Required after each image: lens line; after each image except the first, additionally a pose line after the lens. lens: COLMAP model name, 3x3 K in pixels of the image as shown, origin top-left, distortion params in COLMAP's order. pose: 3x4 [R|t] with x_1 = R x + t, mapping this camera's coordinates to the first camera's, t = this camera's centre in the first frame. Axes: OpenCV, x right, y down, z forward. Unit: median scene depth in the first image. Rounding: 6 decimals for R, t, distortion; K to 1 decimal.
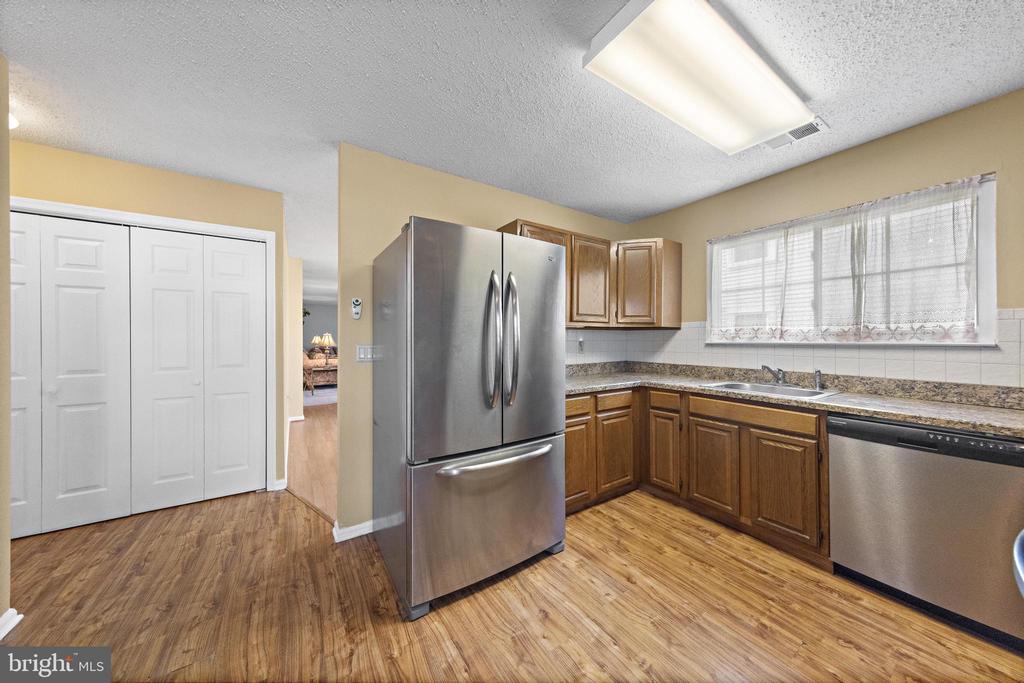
lens RADIAL K [[339.3, 0, 519.4], [0, 339.3, 343.3], [0, 0, 1]] dist [0.001525, -0.000154]
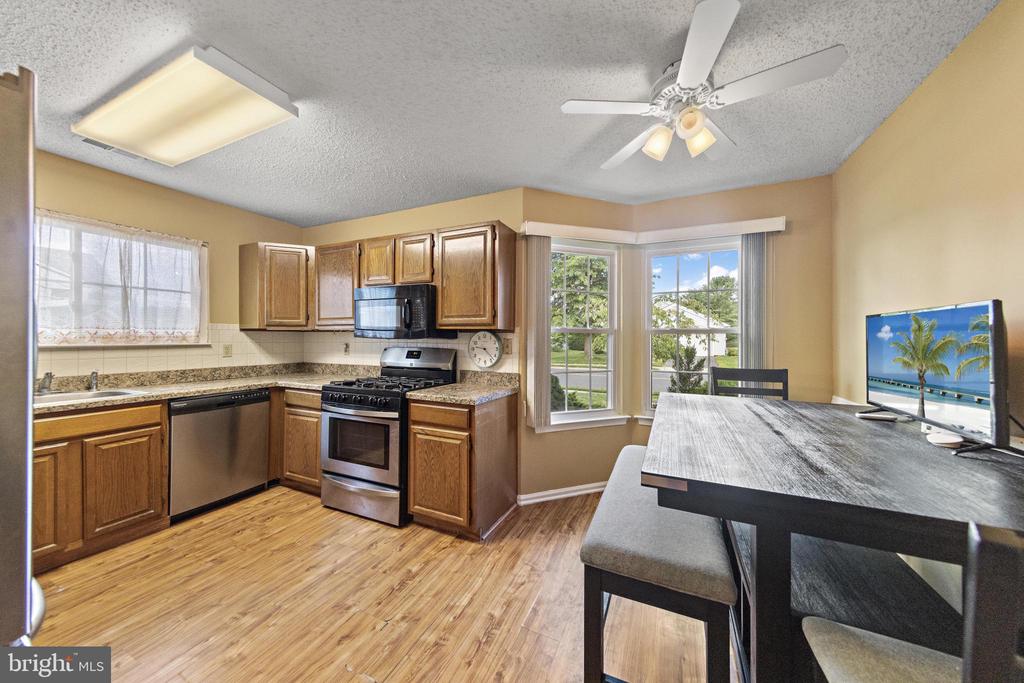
lens RADIAL K [[339.3, 0, 516.6], [0, 339.3, 341.5], [0, 0, 1]] dist [0.001525, -0.000154]
pose [[-0.534754, -0.009878, 0.844950, -0.832516], [0.008247, 0.999823, 0.016907, -0.023943], [-0.844968, 0.016009, -0.534578, 0.570941]]
